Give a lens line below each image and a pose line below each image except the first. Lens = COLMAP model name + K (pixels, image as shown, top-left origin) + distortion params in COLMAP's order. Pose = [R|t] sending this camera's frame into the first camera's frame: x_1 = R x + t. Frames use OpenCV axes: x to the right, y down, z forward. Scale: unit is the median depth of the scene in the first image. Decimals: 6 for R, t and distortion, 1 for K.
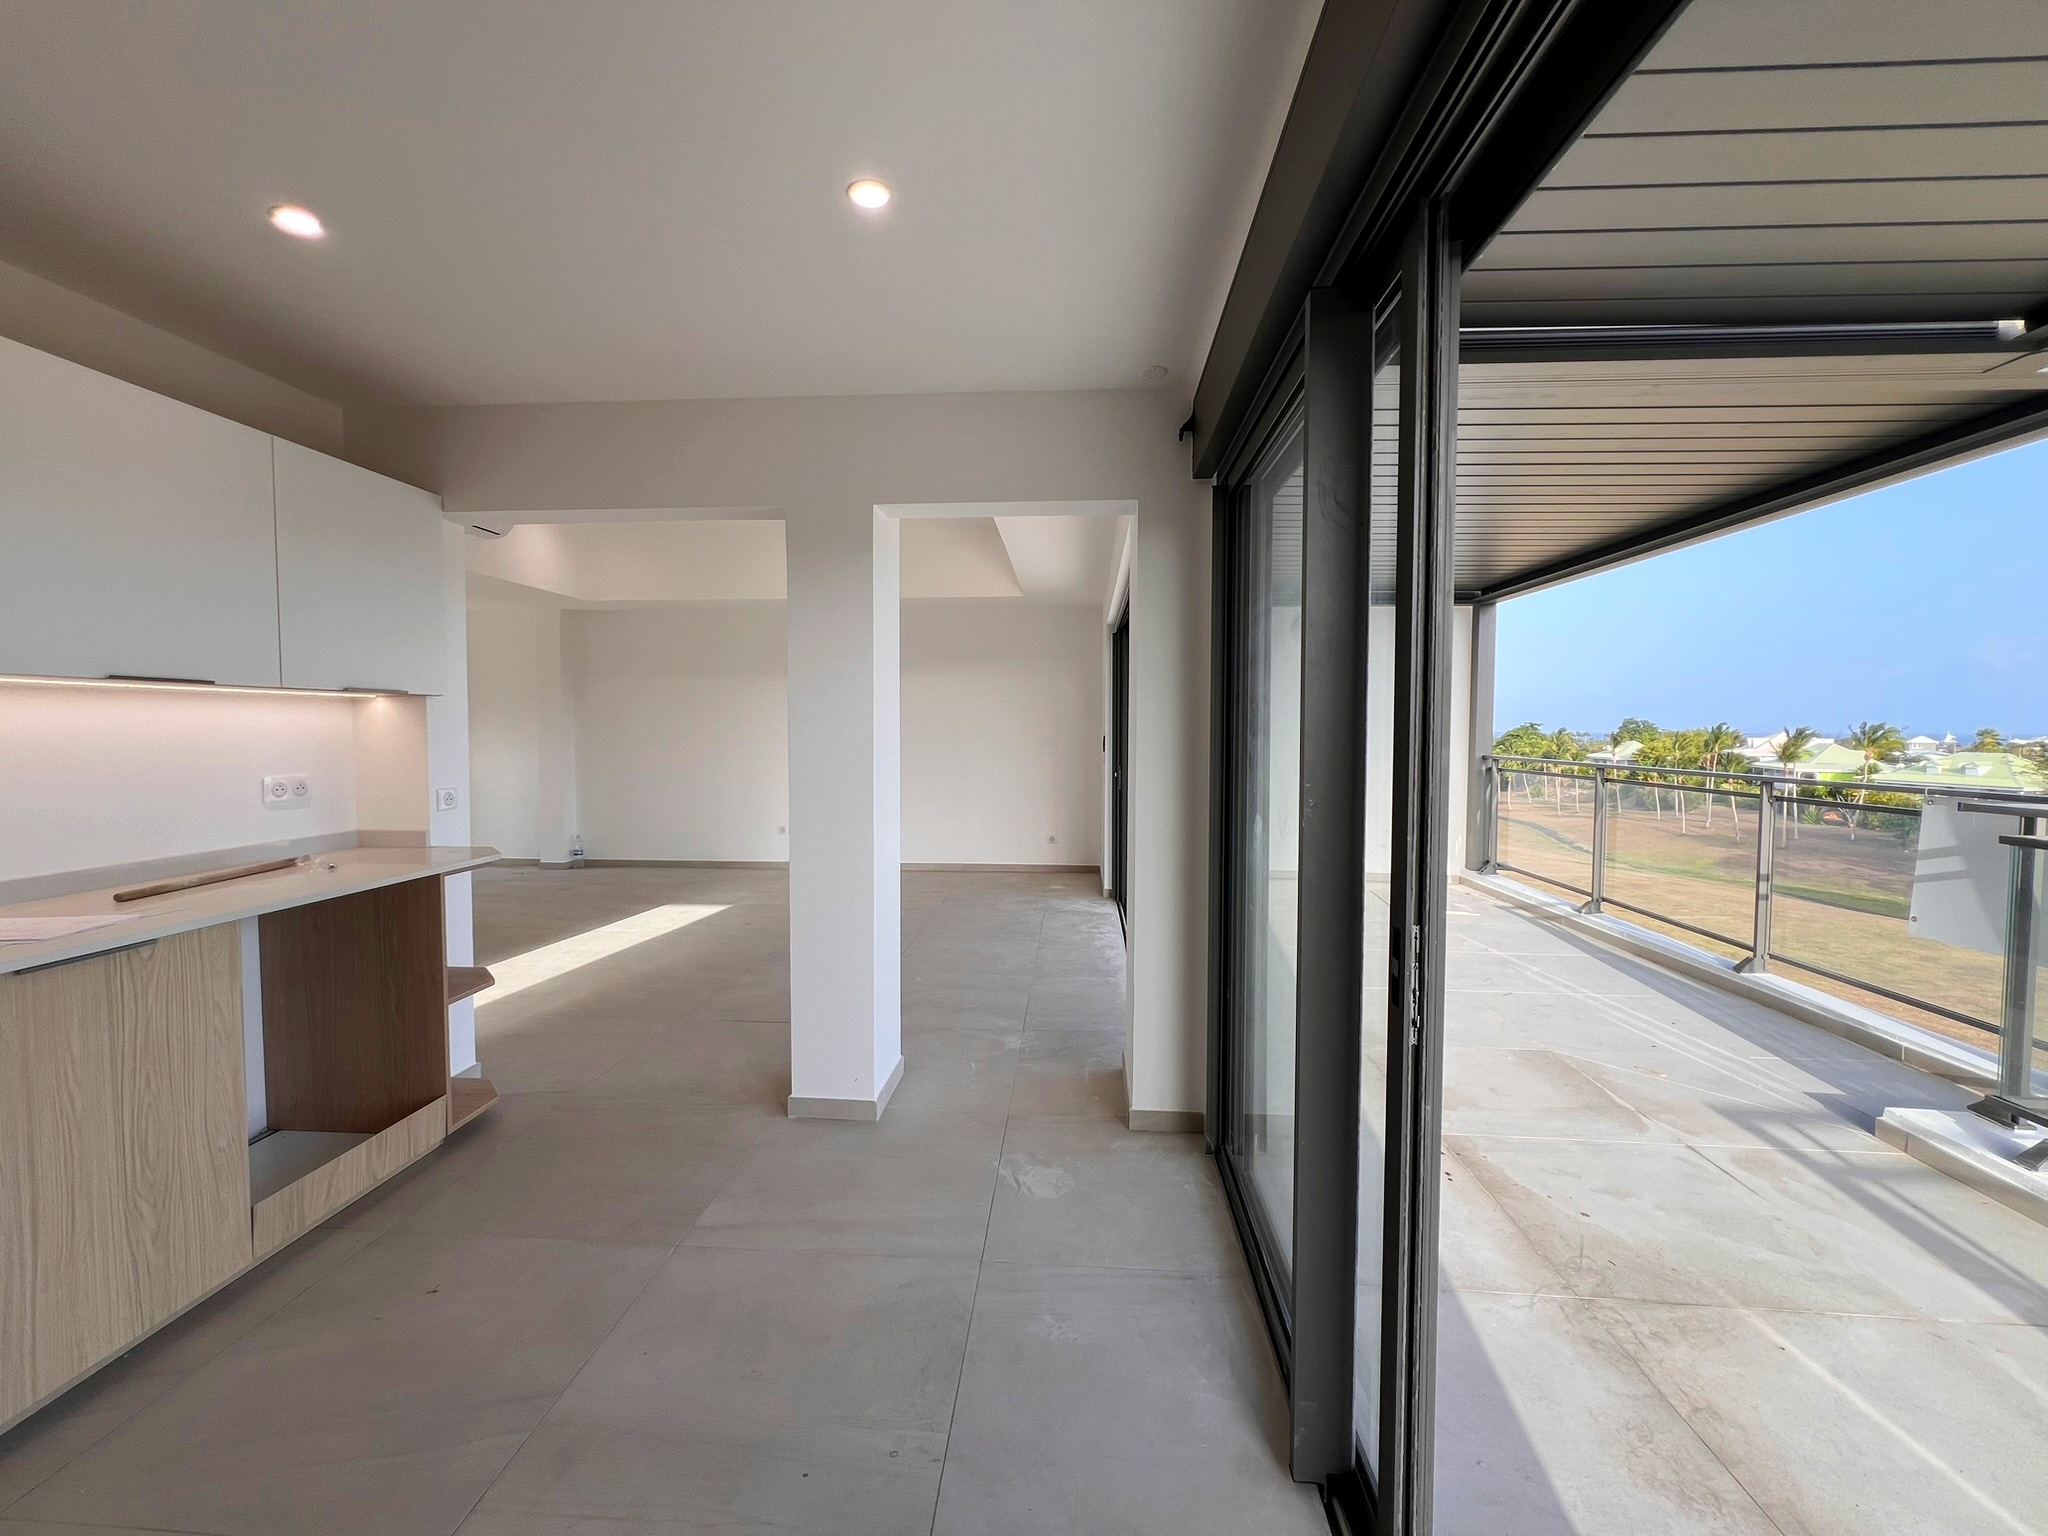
lens RADIAL K [[822.8, 0, 1020.2], [0, 822.8, 769.8], [0, 0, 1]] dist [0.004568, 0.000200]
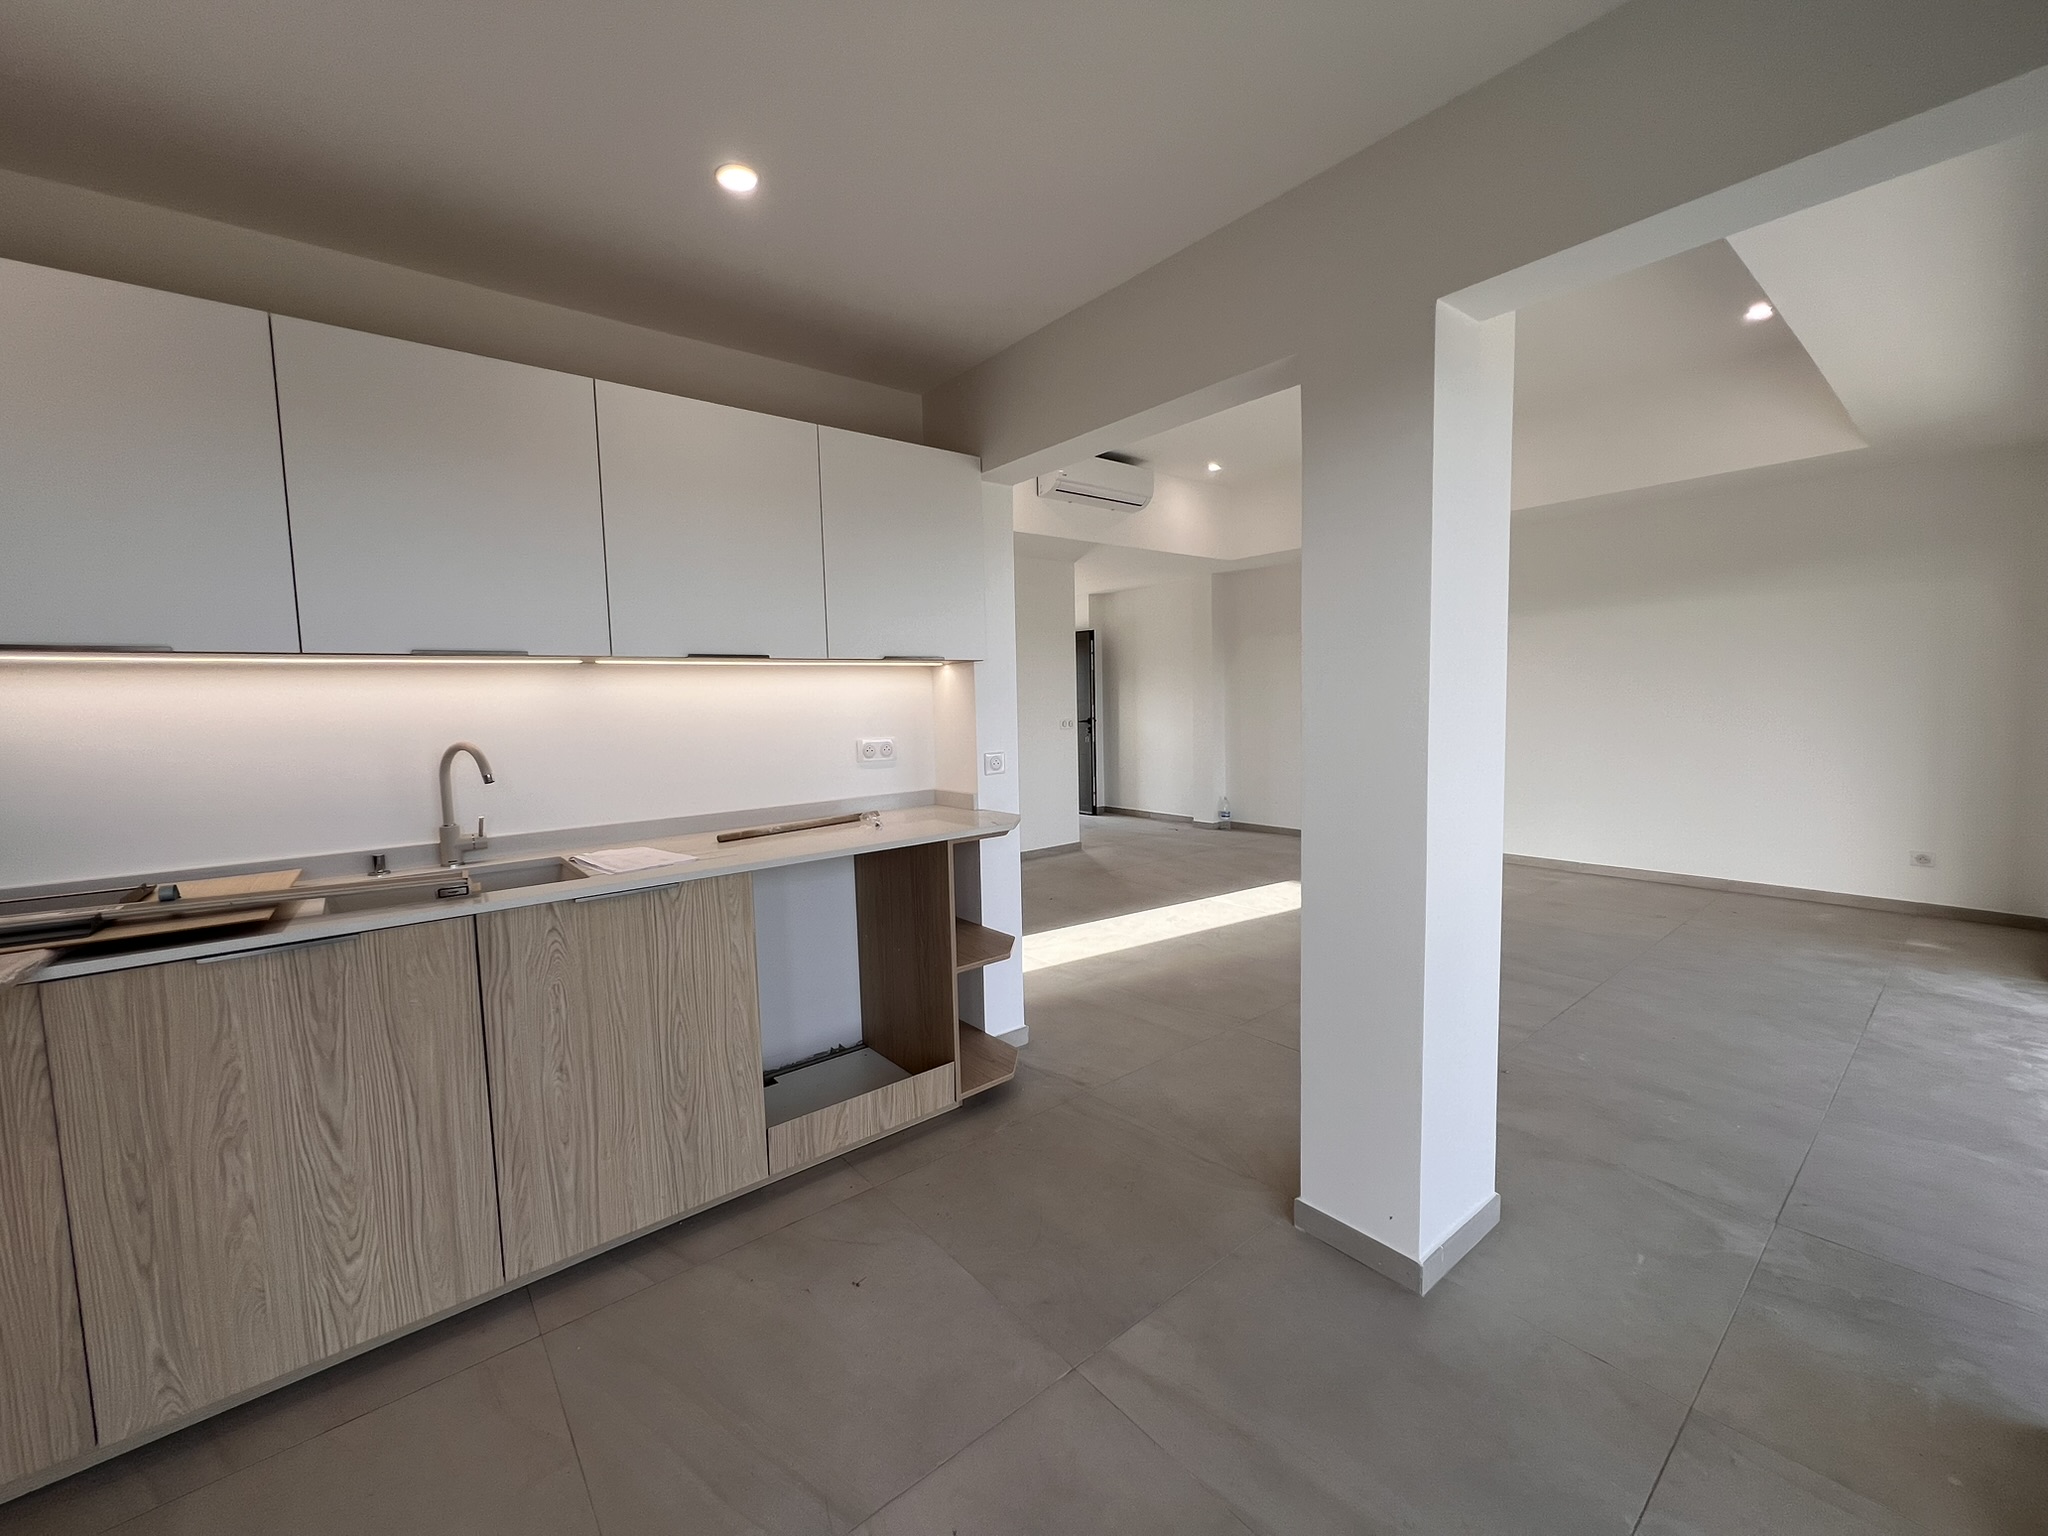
lens RADIAL K [[822.8, 0, 1016.4], [0, 822.8, 764.5], [0, 0, 1]] dist [0.004568, 0.000200]
pose [[0.686634, 0.040132, -0.725895, 0.060538], [-0.011431, 0.998948, 0.044415, -0.009414], [0.726913, -0.022199, 0.686370, 0.361164]]
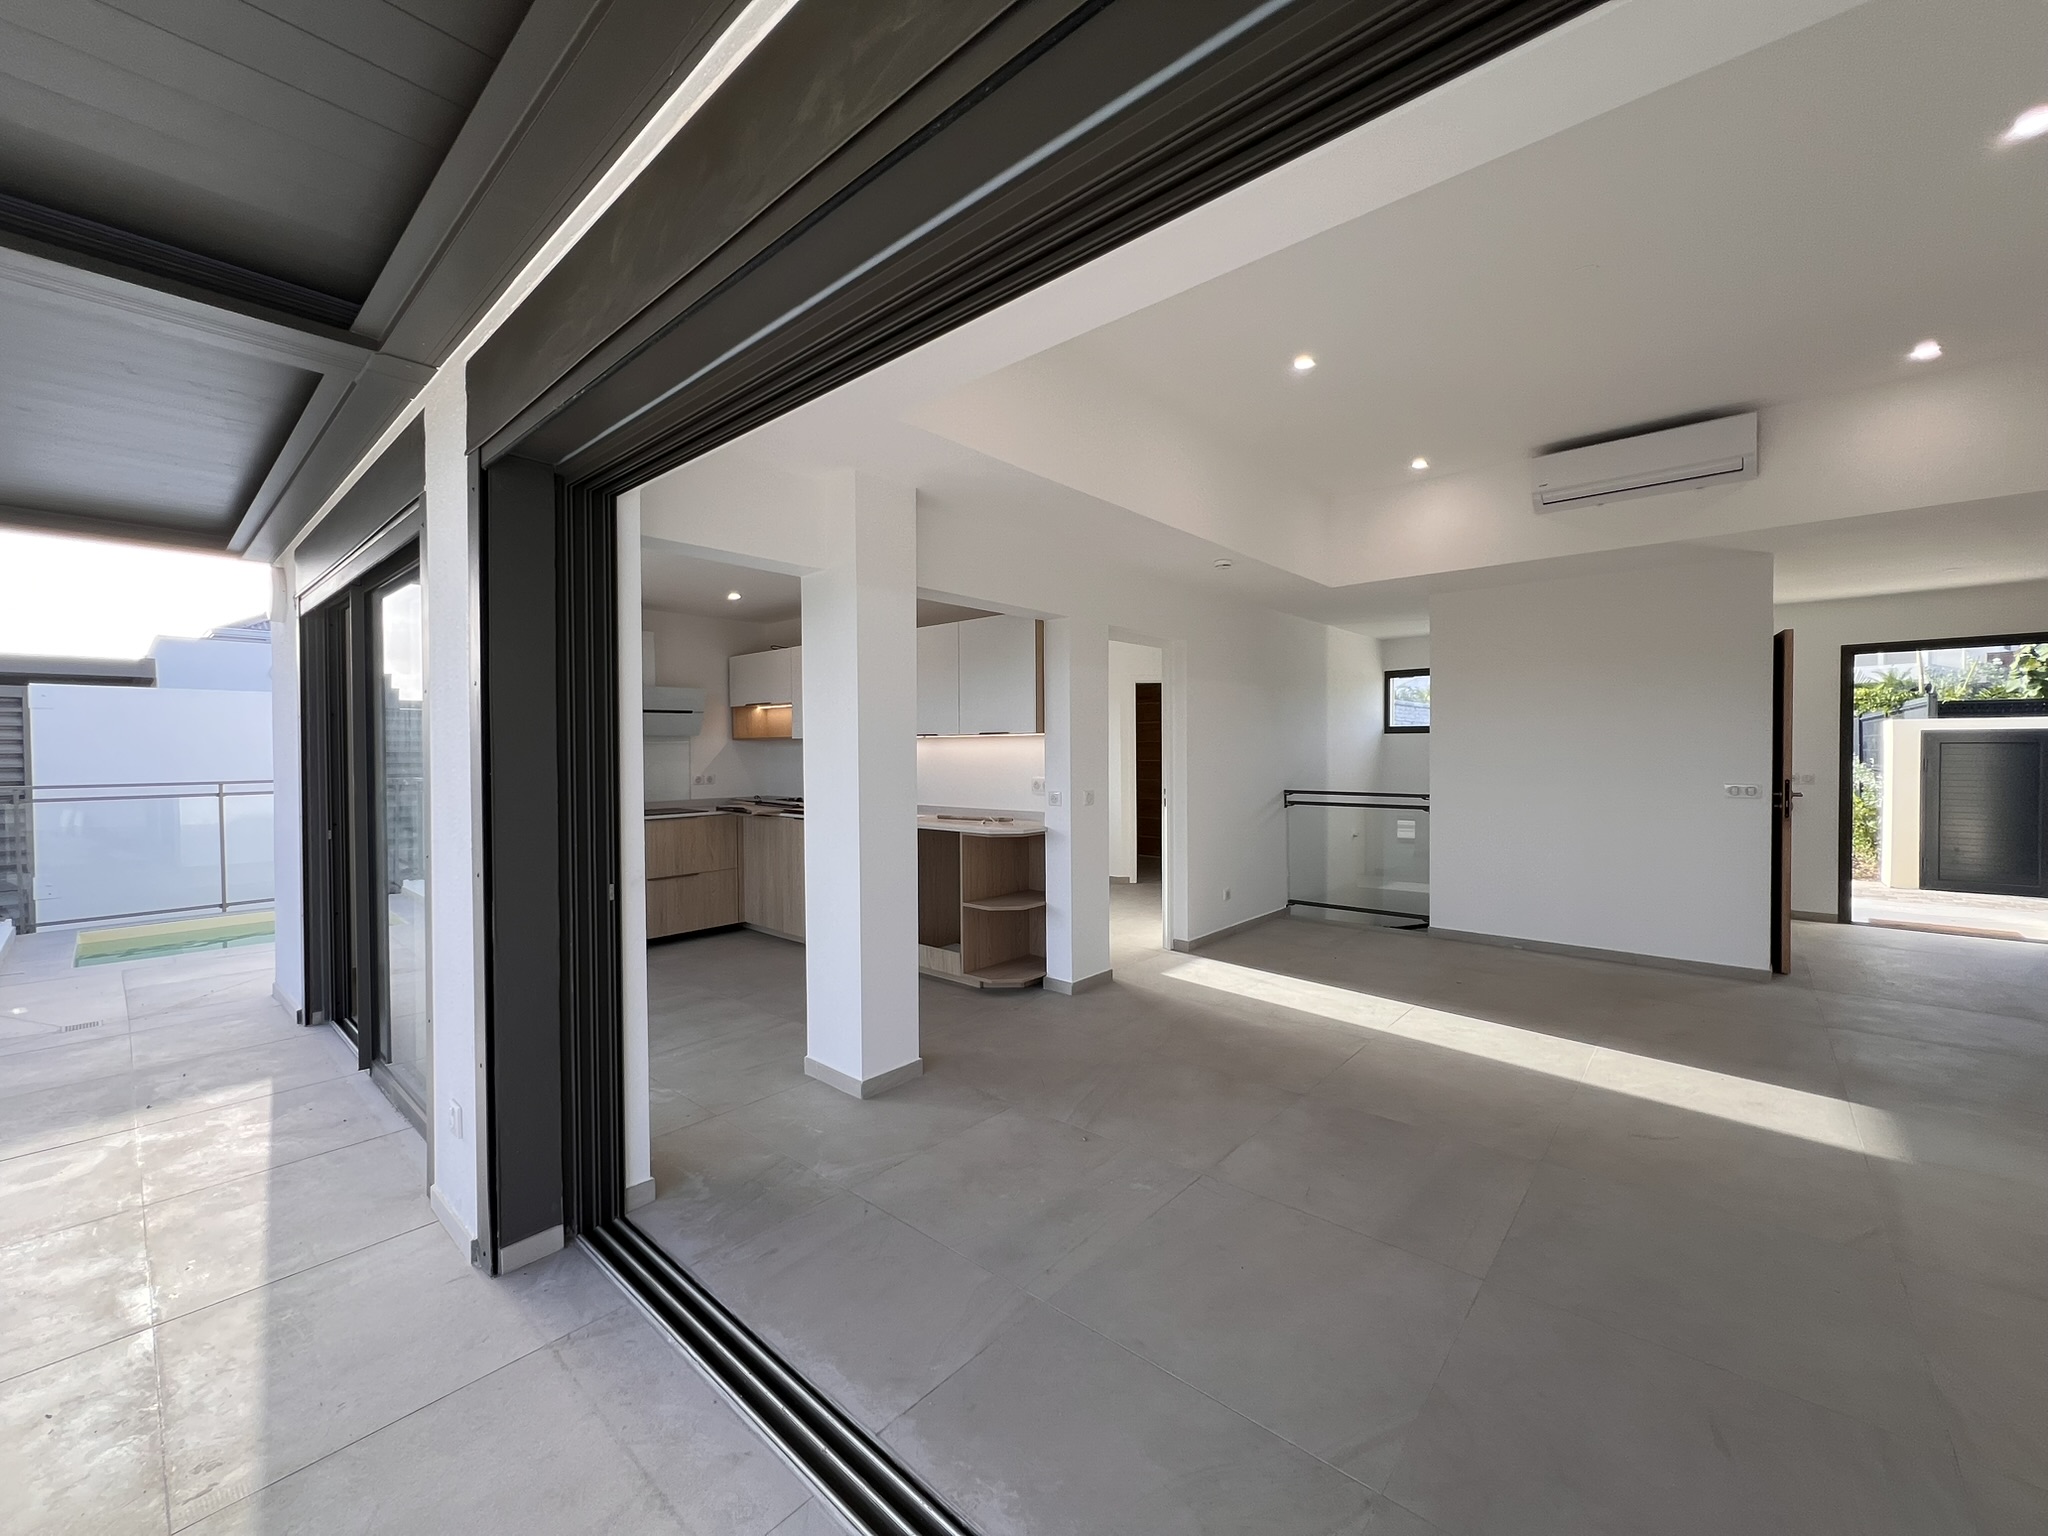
lens RADIAL K [[822.8, 0, 1030.7], [0, 822.8, 763.6], [0, 0, 1]] dist [0.004568, 0.000200]
pose [[-0.602570, 0.014769, -0.797929, 0.638291], [-0.035023, 0.998376, 0.044927, -0.112059], [0.797297, 0.055018, -0.601074, 2.111374]]
